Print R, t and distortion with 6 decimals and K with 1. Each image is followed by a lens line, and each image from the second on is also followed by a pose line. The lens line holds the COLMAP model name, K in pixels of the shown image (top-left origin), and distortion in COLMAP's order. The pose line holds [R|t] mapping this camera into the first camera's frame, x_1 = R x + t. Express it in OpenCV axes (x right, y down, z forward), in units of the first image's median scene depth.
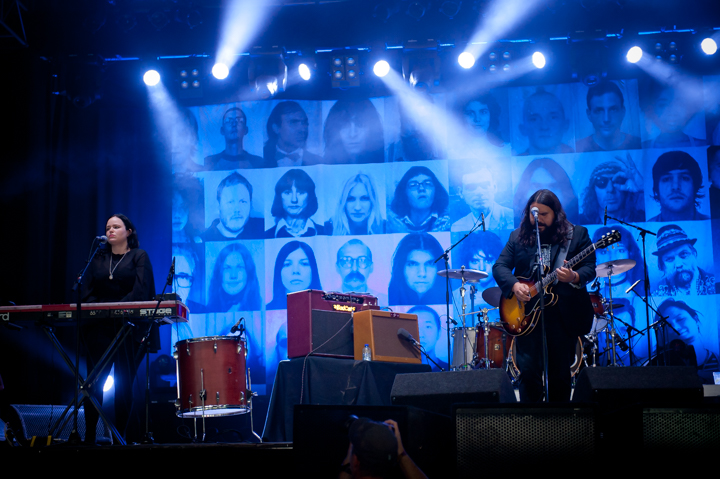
lens RADIAL K [[1339.2, 0, 360.0], [0, 1339.2, 239.5], [0, 0, 1]] dist [0.042584, 0.167013]
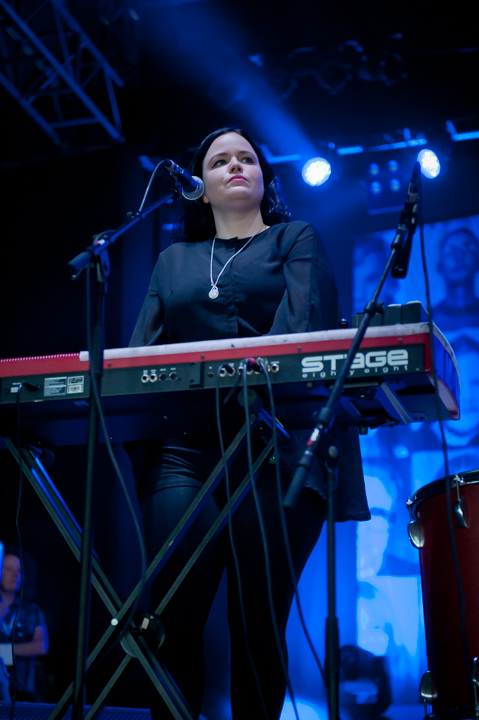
lens RADIAL K [[1644.3, 0, 239.5], [0, 1644.3, 360.0], [0, 0, 1]] dist [0.034248, 0.119063]
pose [[0.979663, -0.026309, -0.198918, -0.100130], [0.004037, 0.993751, -0.111549, 0.088867], [0.200610, 0.108478, 0.973647, 0.612596]]
